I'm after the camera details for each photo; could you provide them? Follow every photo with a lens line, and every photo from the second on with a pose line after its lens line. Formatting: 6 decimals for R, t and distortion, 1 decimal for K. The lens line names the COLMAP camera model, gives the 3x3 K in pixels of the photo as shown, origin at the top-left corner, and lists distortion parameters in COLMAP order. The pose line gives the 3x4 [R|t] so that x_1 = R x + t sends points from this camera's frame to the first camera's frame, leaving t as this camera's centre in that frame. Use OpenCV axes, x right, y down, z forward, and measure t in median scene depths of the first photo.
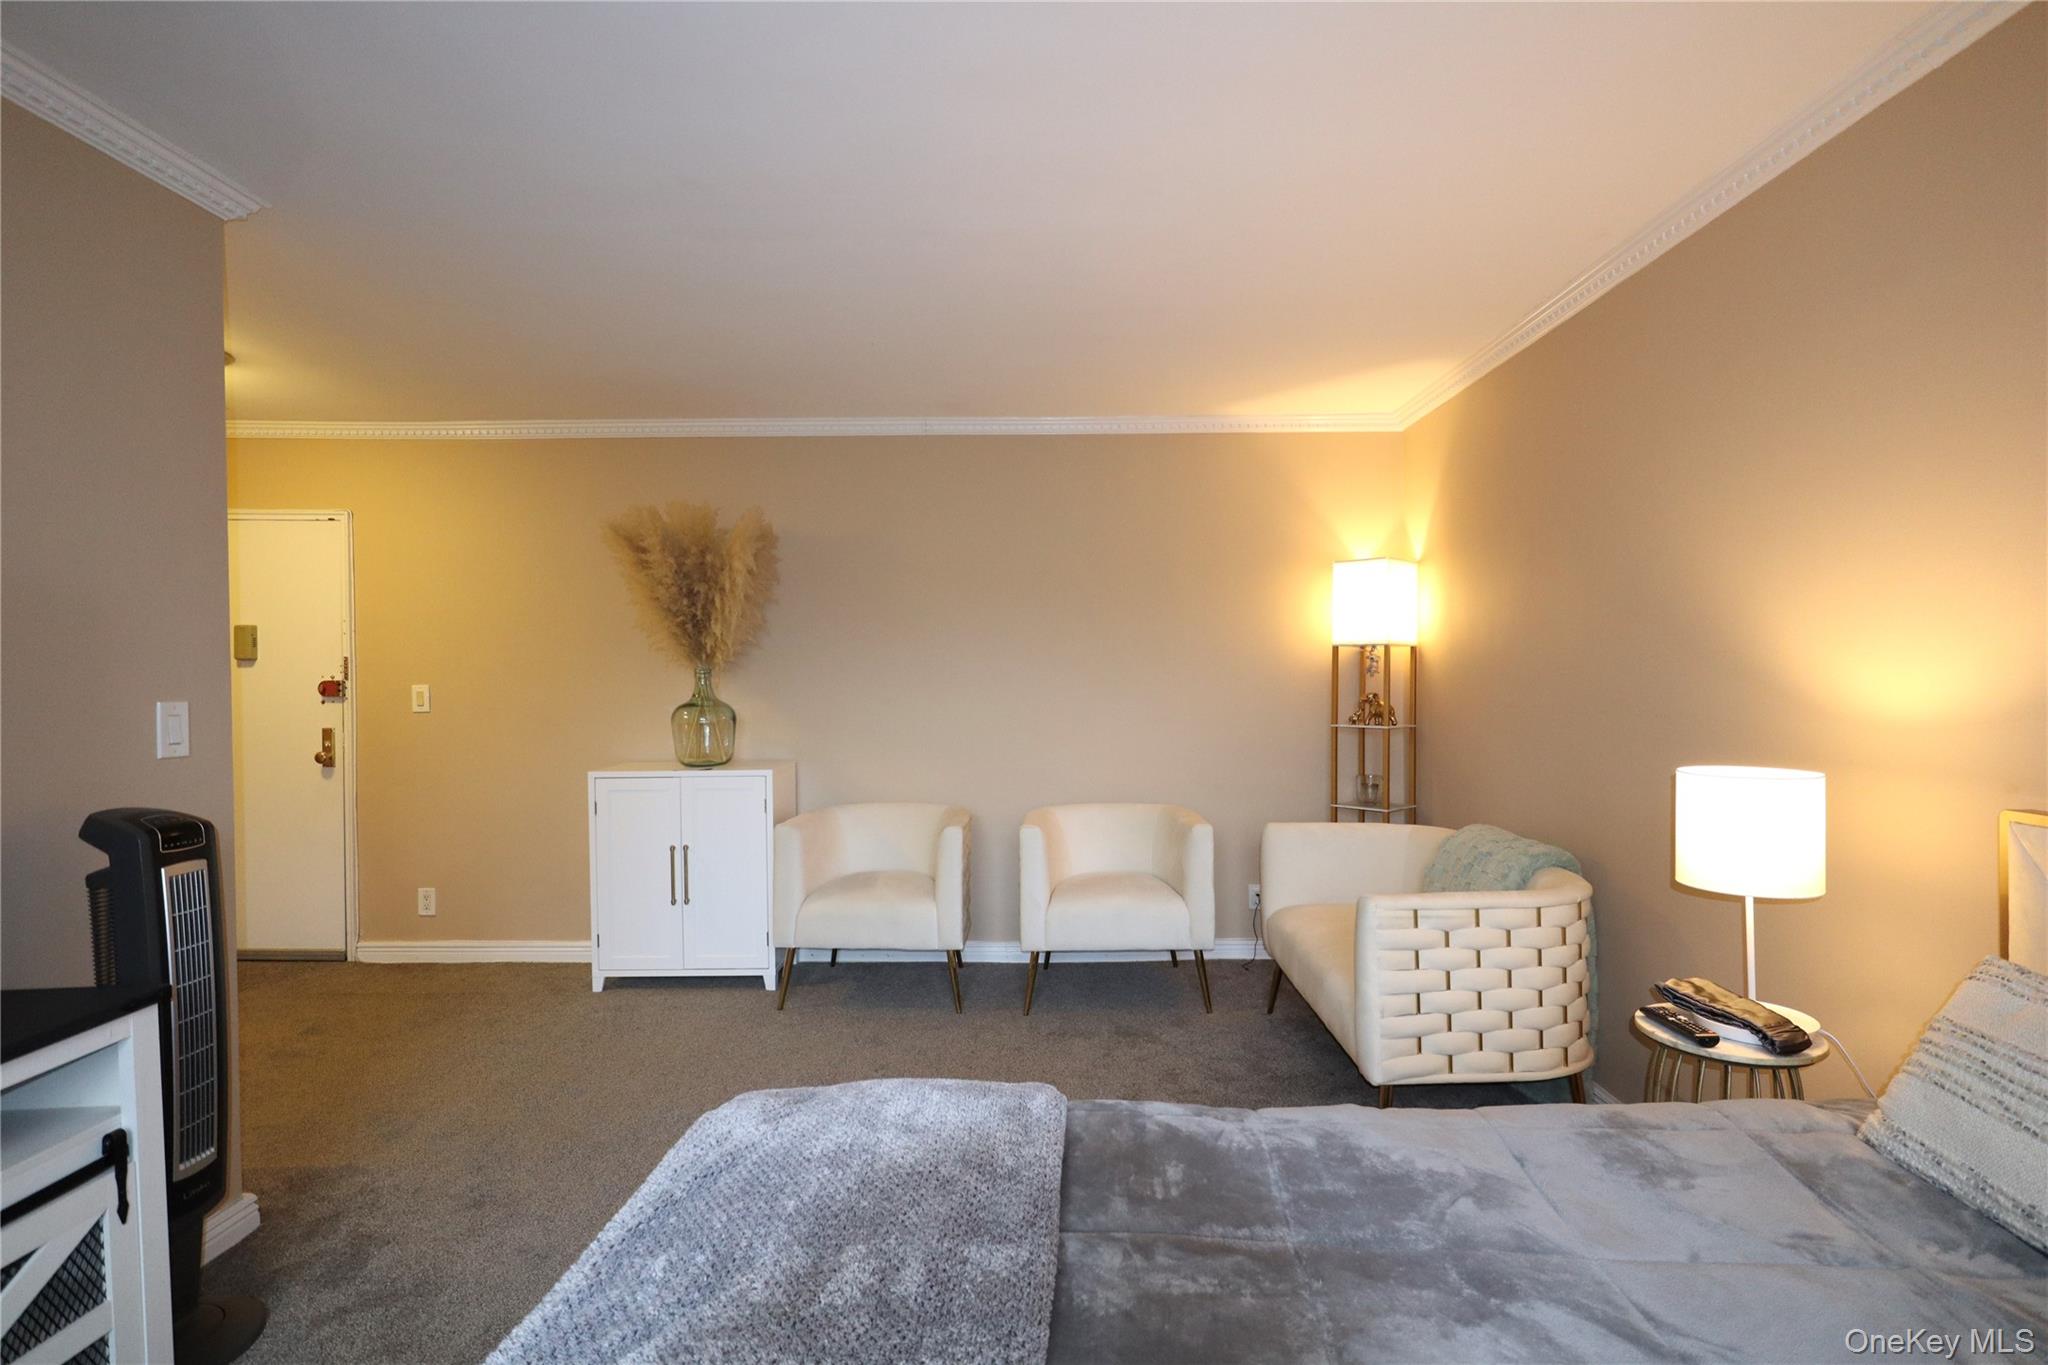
lens RADIAL K [[994.7, 0, 1024.0], [0, 994.7, 682.5], [0, 0, 1]] dist [-0.013633, 0.000626]
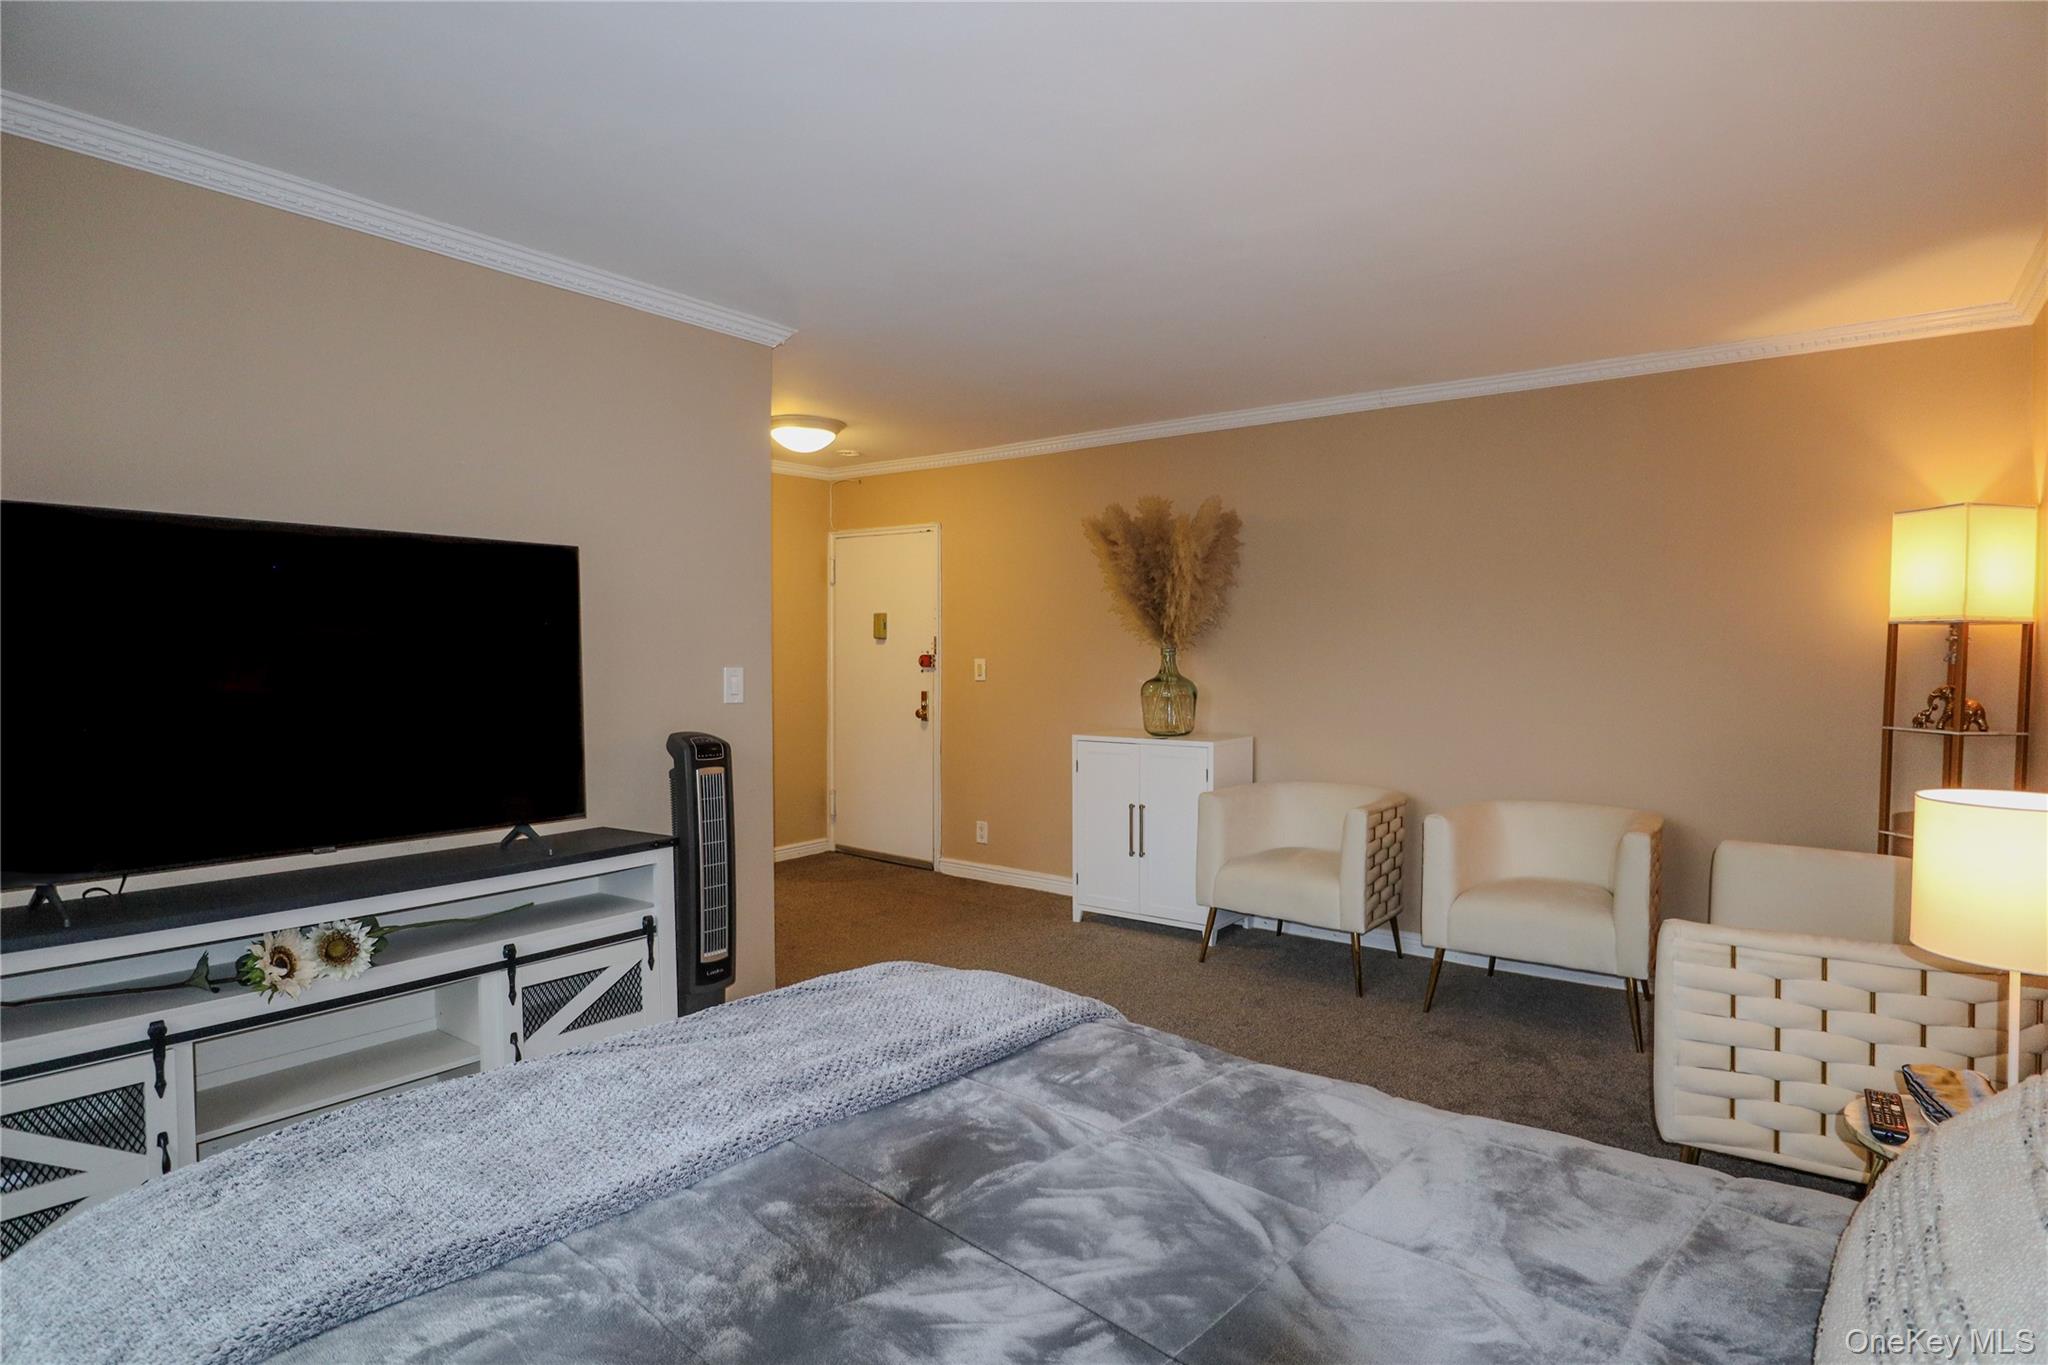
lens RADIAL K [[1038.4, 0, 1024.0], [0, 1038.4, 682.5], [0, 0, 1]] dist [-0.055182, 0.001156]
pose [[0.796777, 0.025917, -0.603718, 0.256761], [-0.012943, 0.999583, 0.025830, -0.002597], [0.604135, -0.012767, 0.796779, -0.012460]]
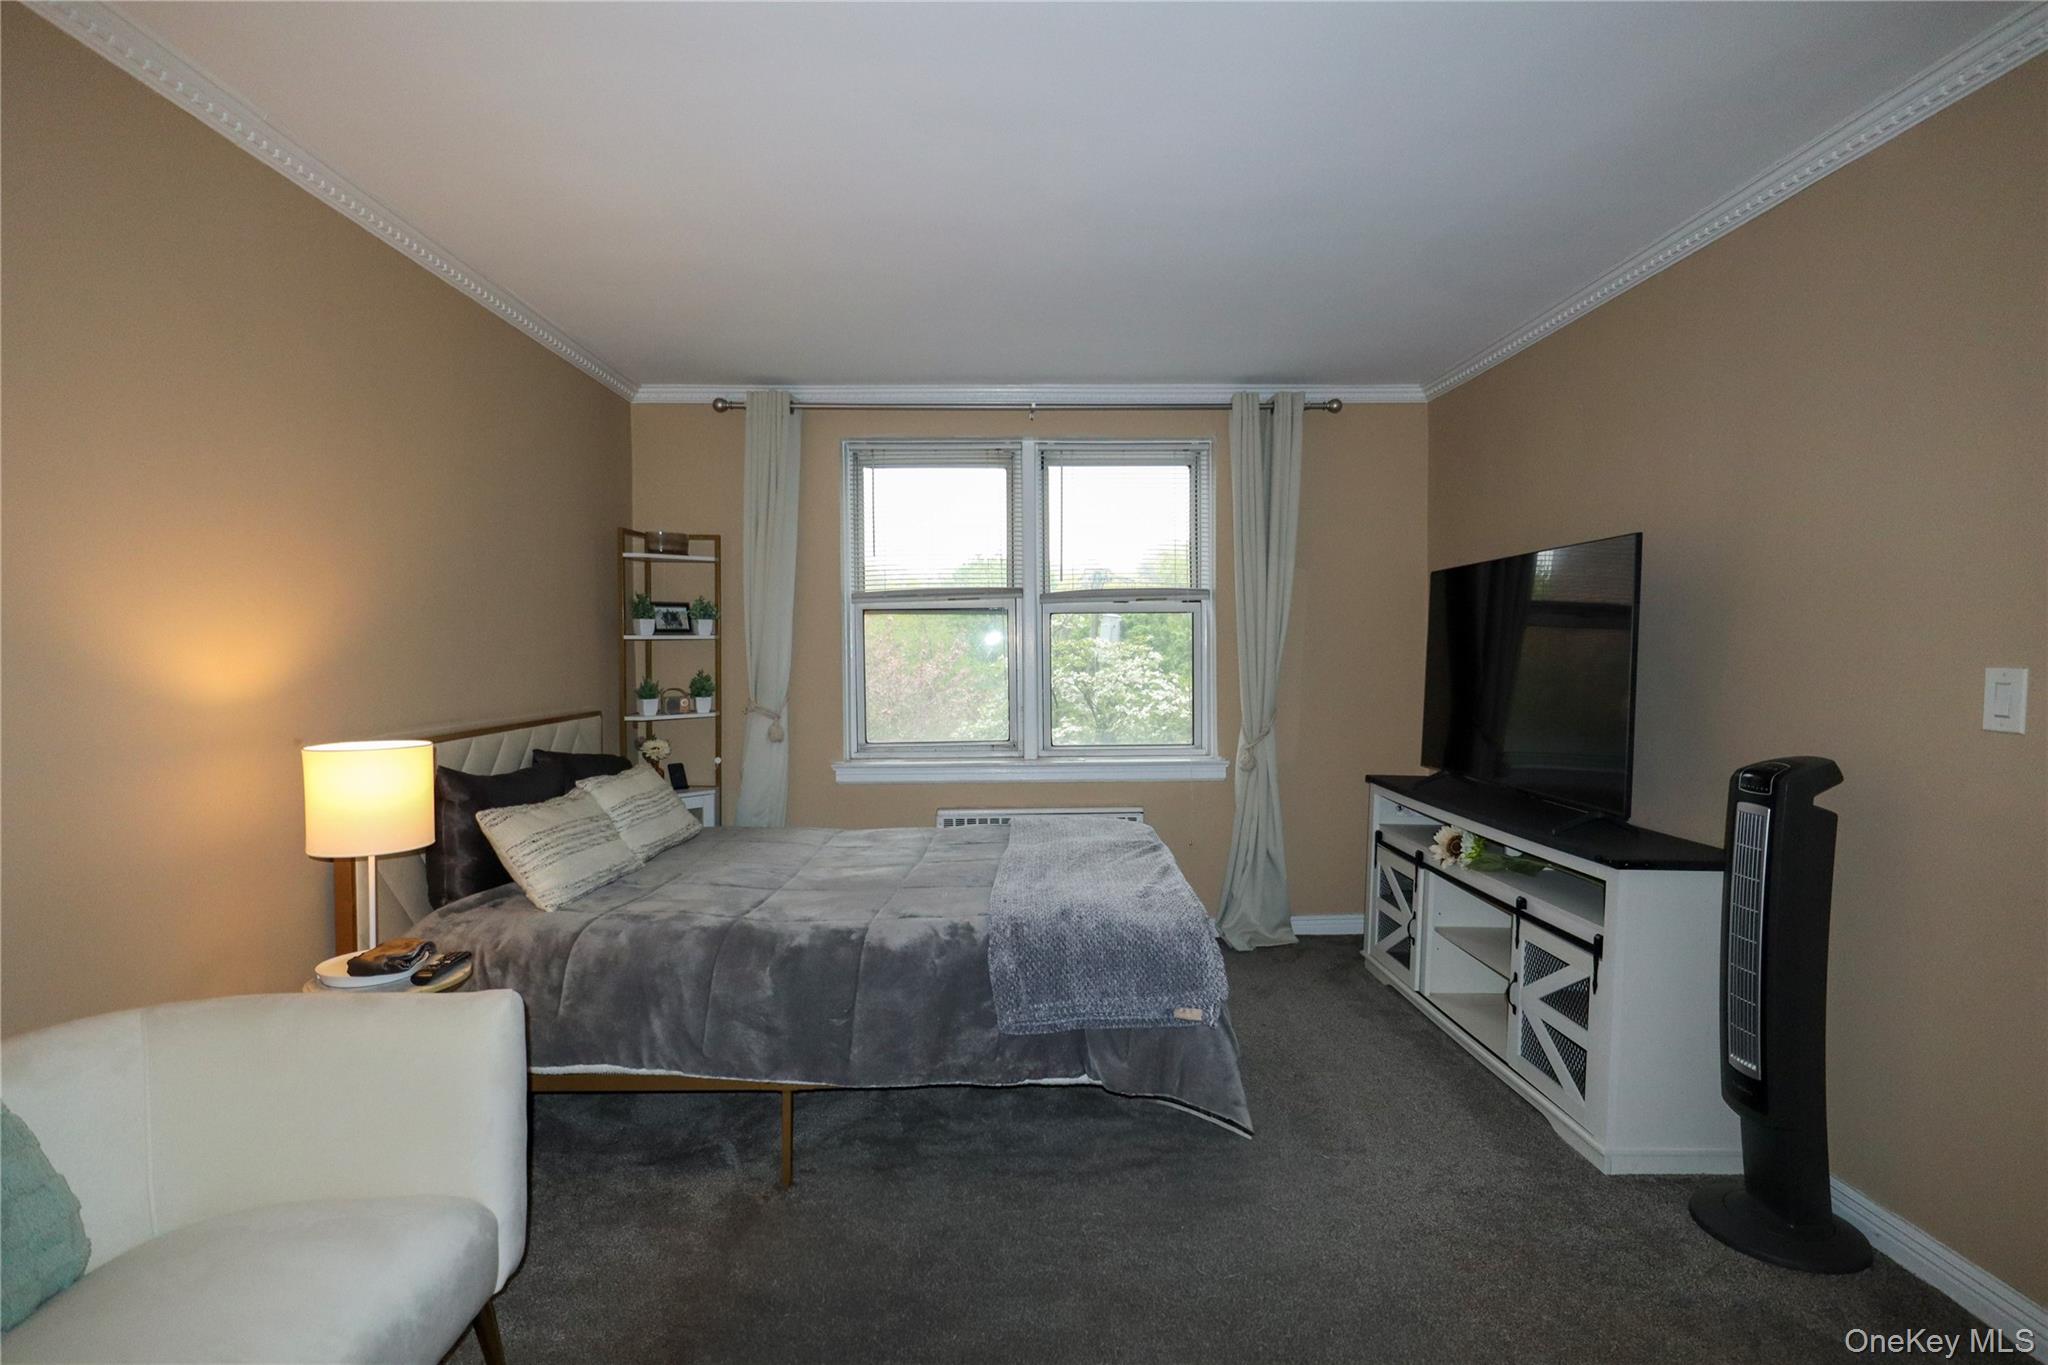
lens RADIAL K [[1038.4, 0, 1024.0], [0, 1038.4, 682.5], [0, 0, 1]] dist [-0.055182, 0.001156]
pose [[-0.999312, 0.015990, -0.033479, 0.014111], [0.014782, 0.999241, 0.036044, -0.006409], [0.034029, 0.035524, -0.998789, 0.983333]]
